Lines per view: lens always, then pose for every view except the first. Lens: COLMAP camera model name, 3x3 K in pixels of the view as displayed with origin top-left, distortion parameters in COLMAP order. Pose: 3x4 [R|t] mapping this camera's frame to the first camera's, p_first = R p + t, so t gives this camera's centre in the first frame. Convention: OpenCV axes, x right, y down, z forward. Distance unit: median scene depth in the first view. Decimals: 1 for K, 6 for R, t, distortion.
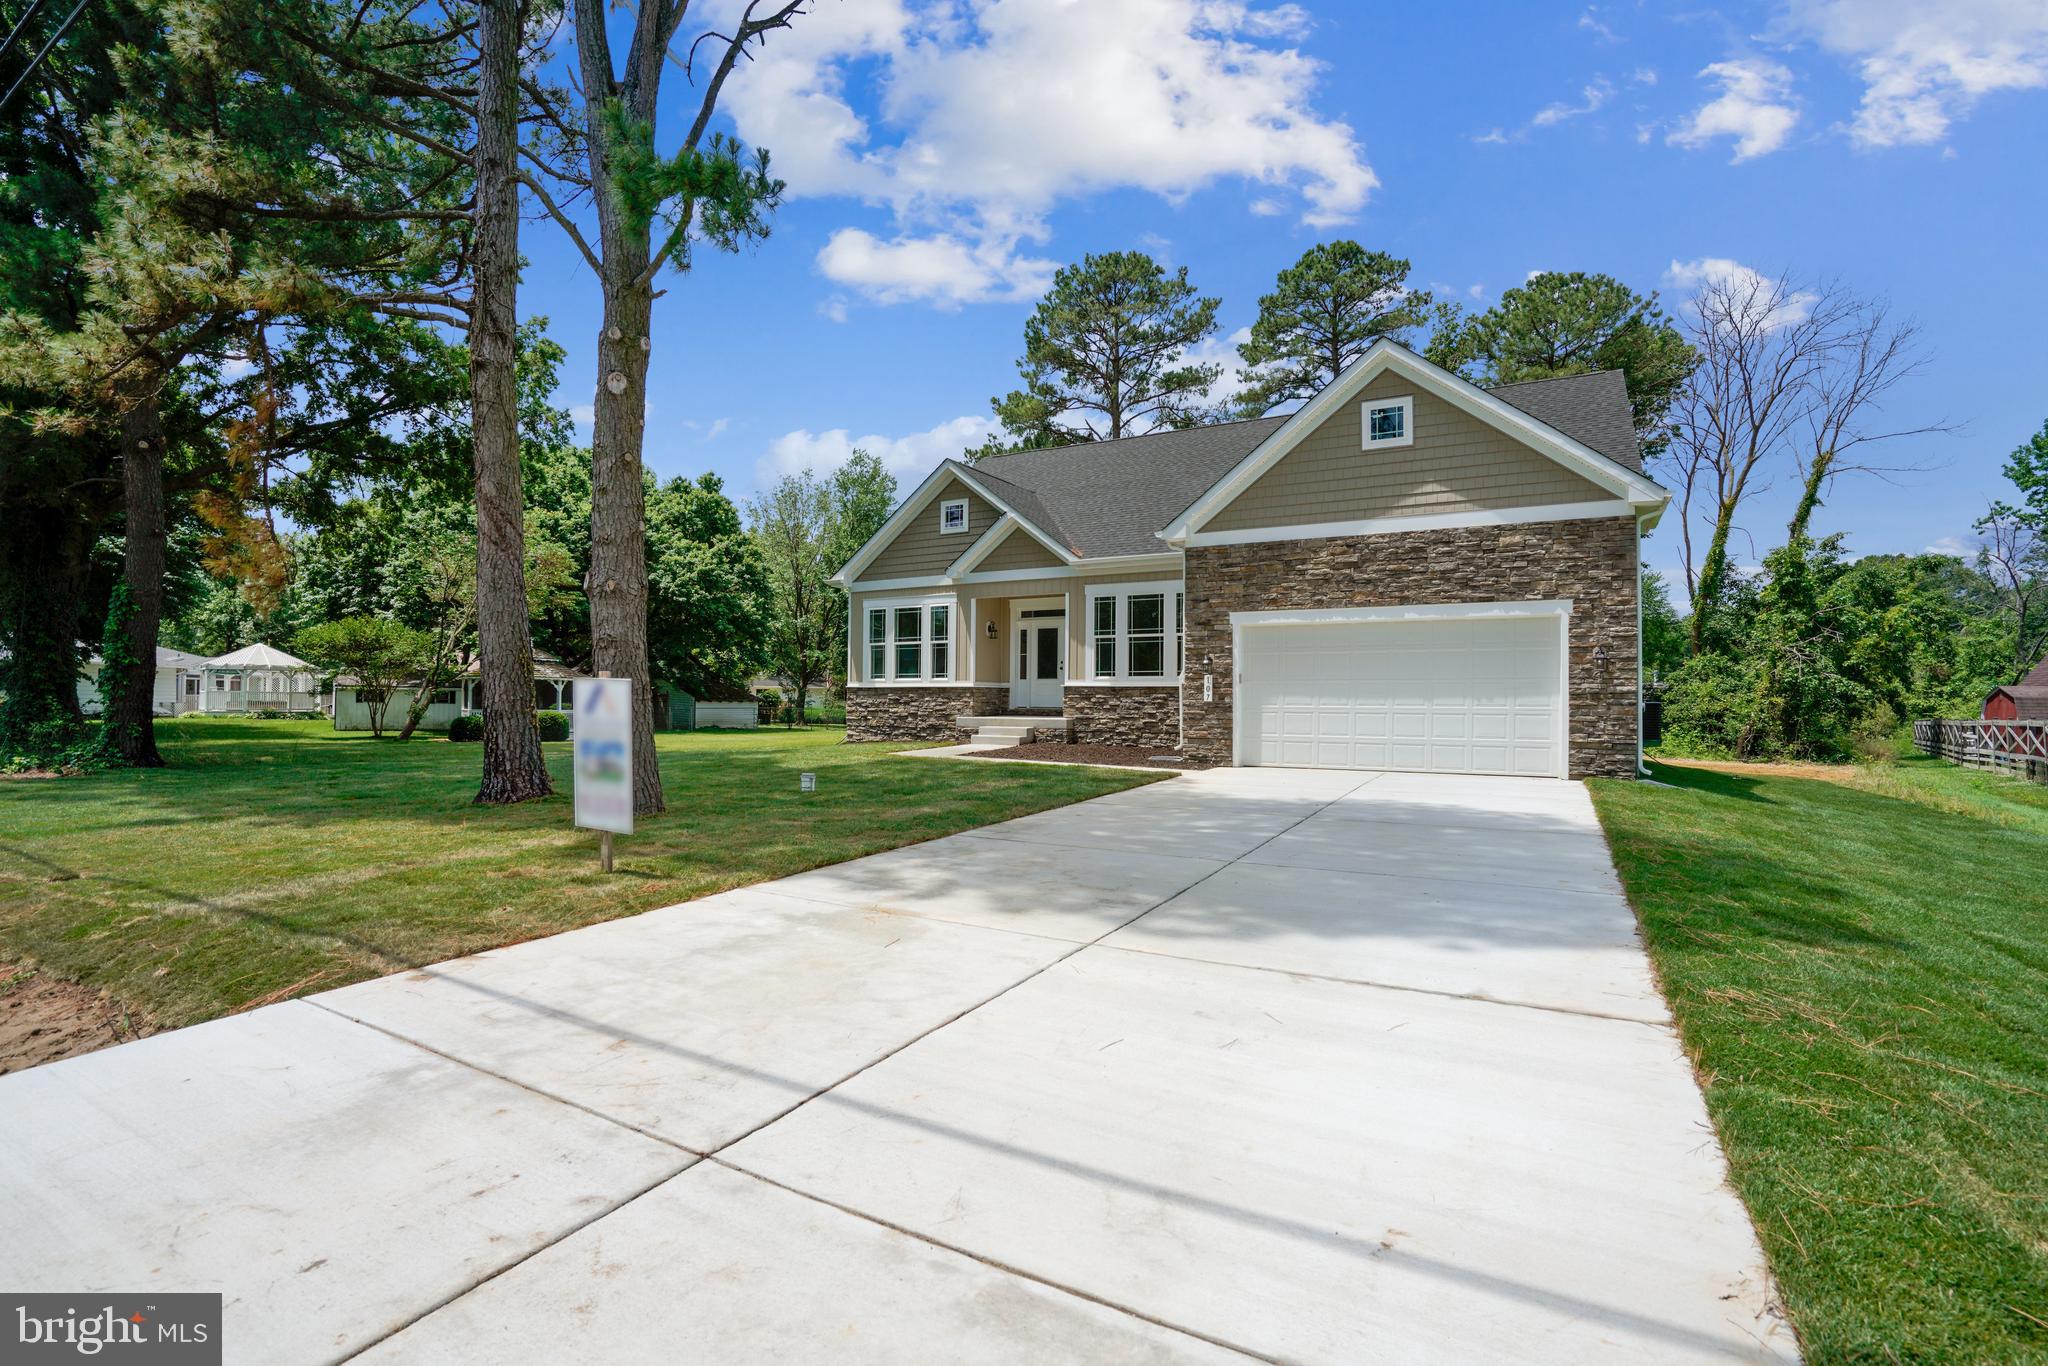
lens RADIAL K [[928.6, 0, 1024.0], [0, 928.6, 683.0], [0, 0, 1]] dist [-0.041428, 0.000476]
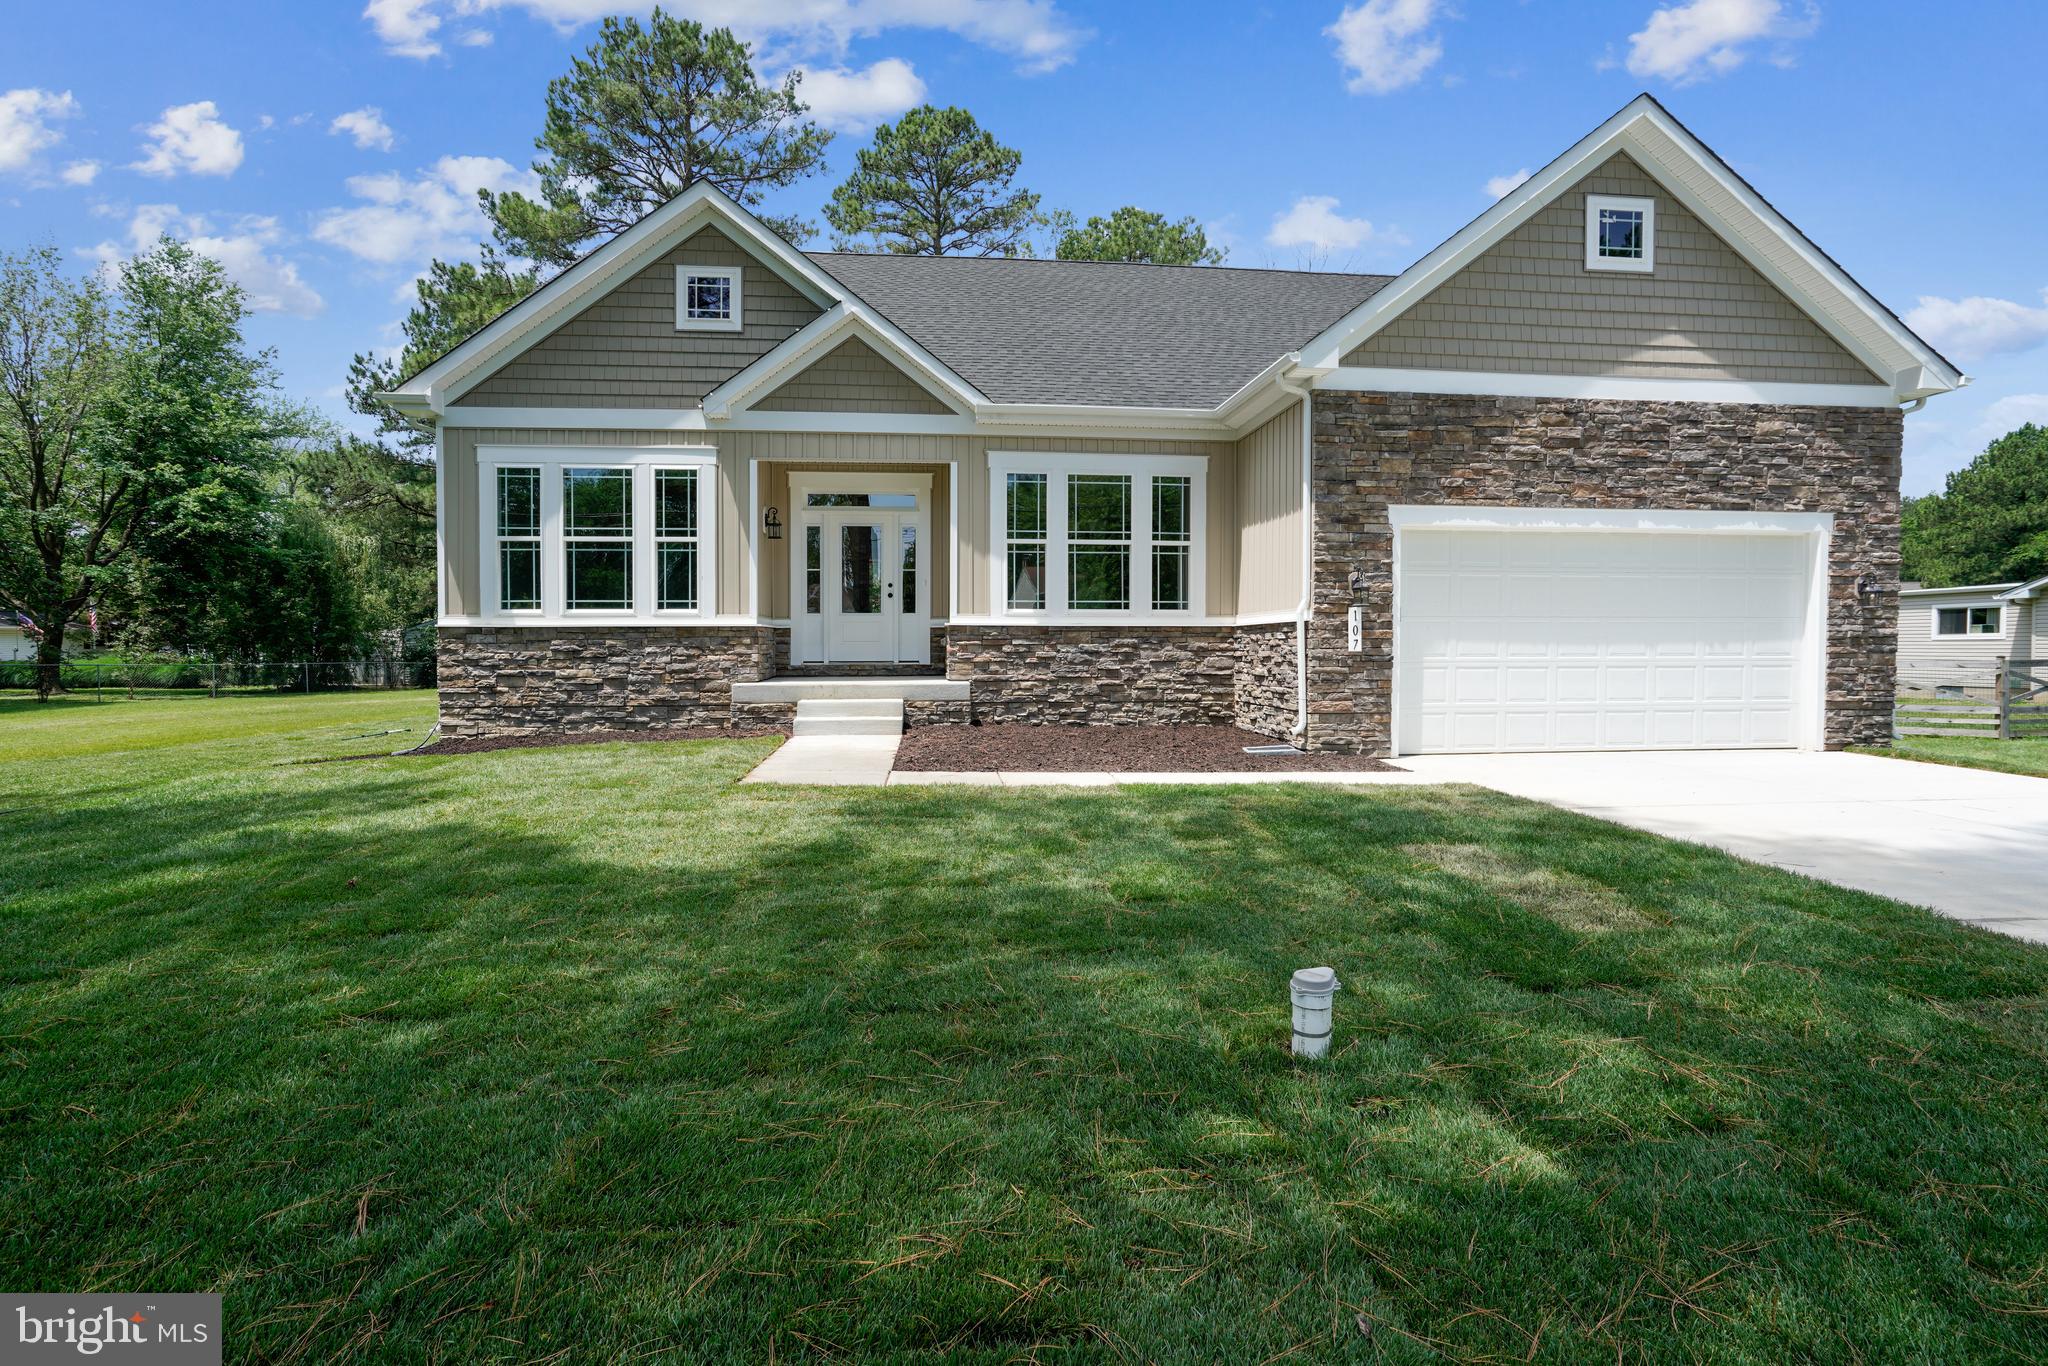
lens RADIAL K [[943.2, 0, 1024.6], [0, 943.2, 665.1], [0, 0, 1]] dist [-0.037693, 0.024819]
pose [[0.814283, -0.020870, 0.580093, -0.267106], [-0.004669, 0.999086, 0.042498, 0.003110], [-0.580449, -0.037314, 0.813441, 0.515572]]
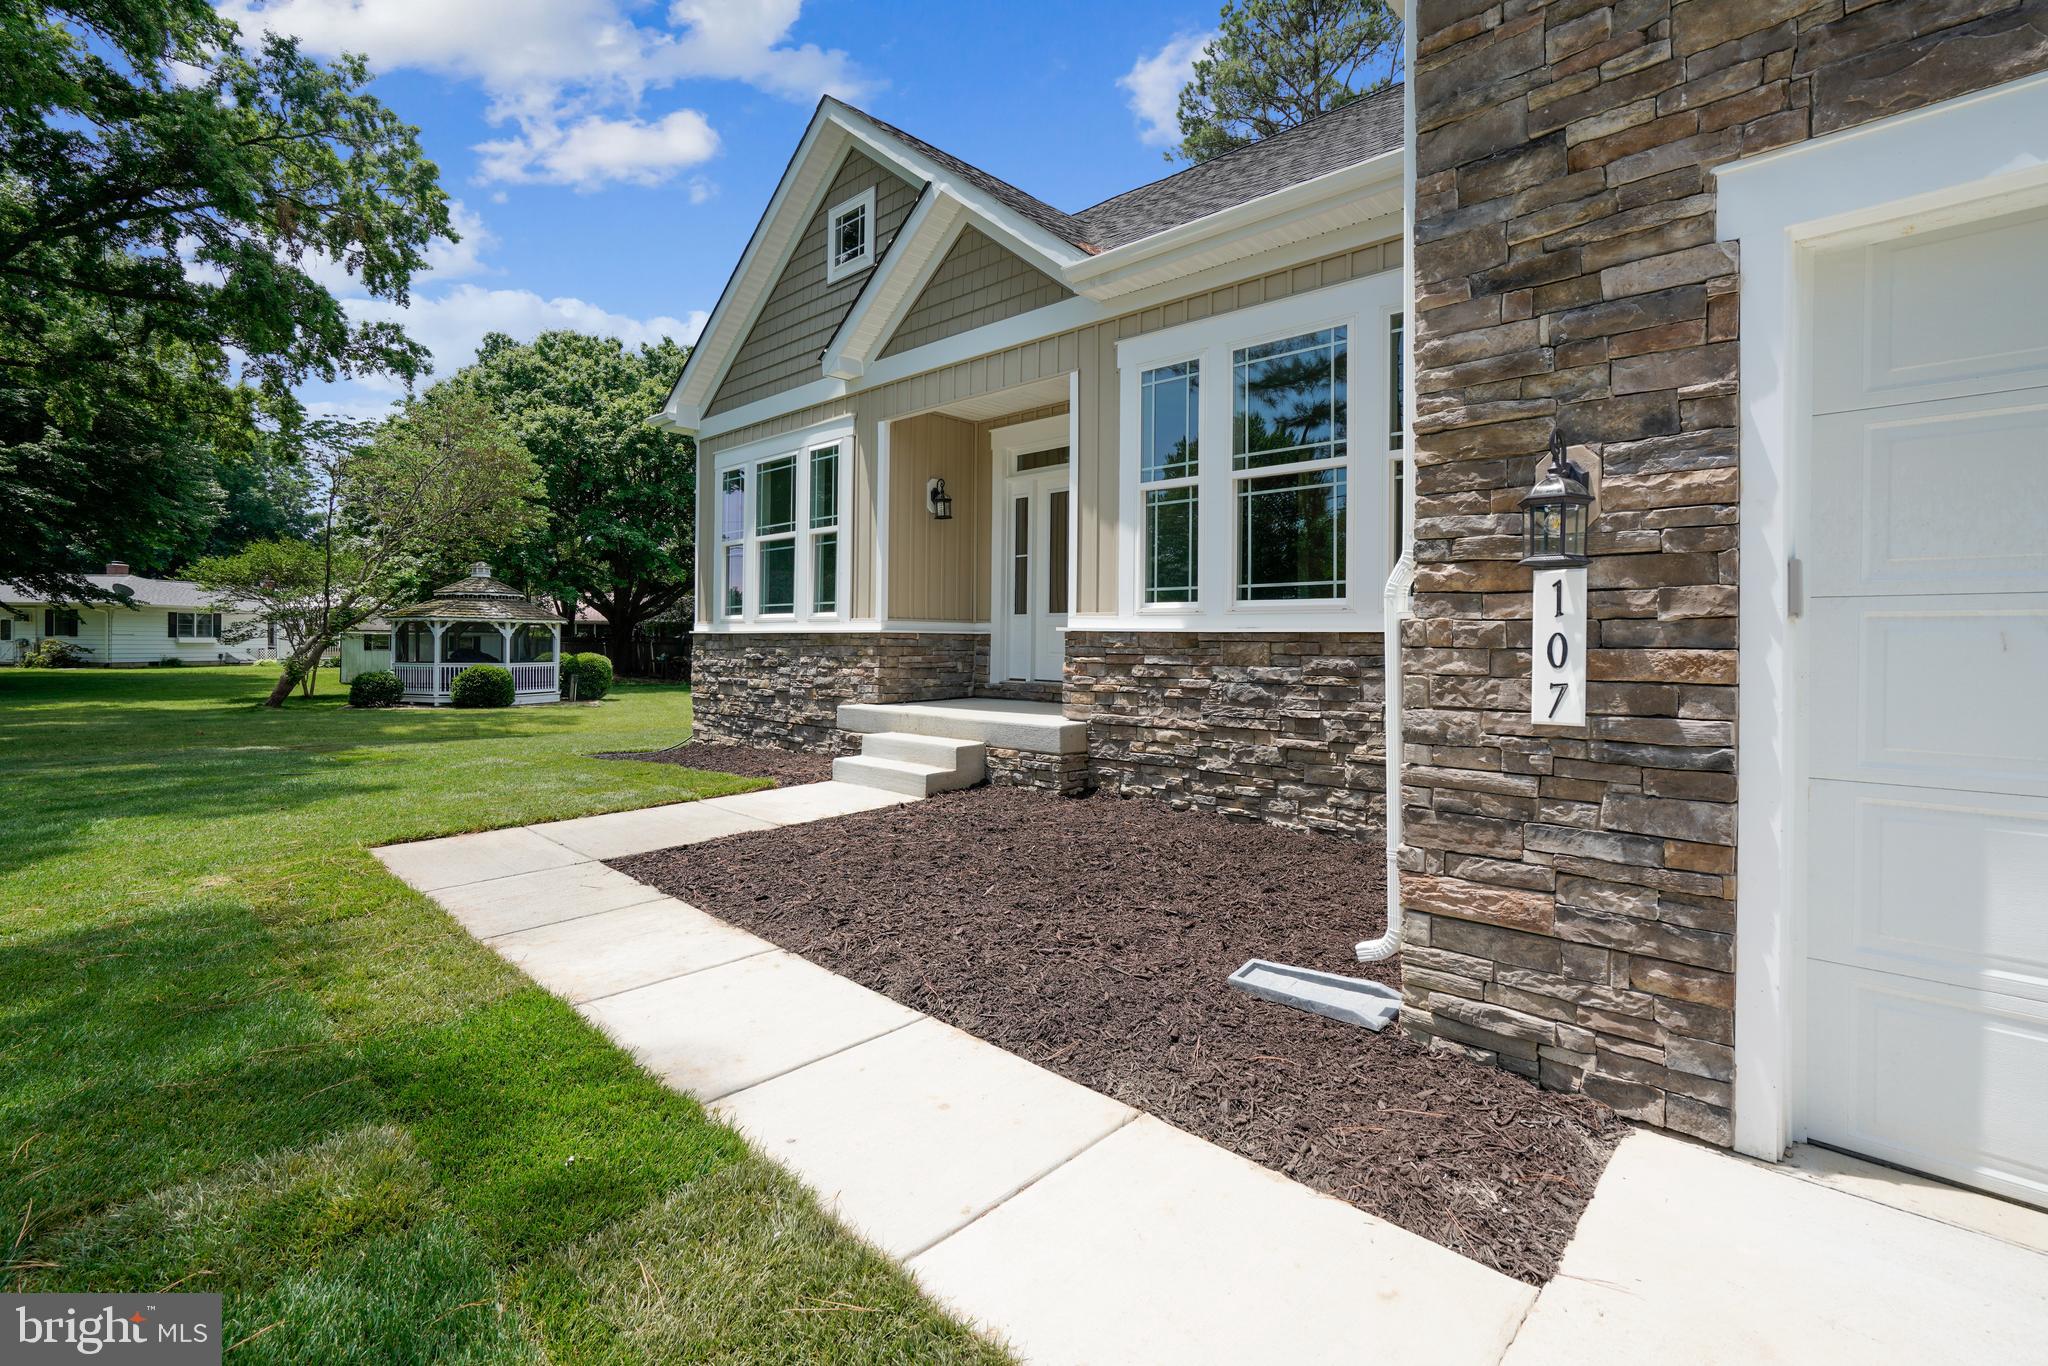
lens RADIAL K [[943.3, 0, 1016.2], [0, 943.3, 641.6], [0, 0, 1]] dist [-0.042079, 0.022842]
pose [[0.970301, 0.000947, -0.241900, 0.117107], [0.003546, 0.999829, 0.018138, 0.000752], [0.241876, -0.018457, 0.970132, 0.662449]]
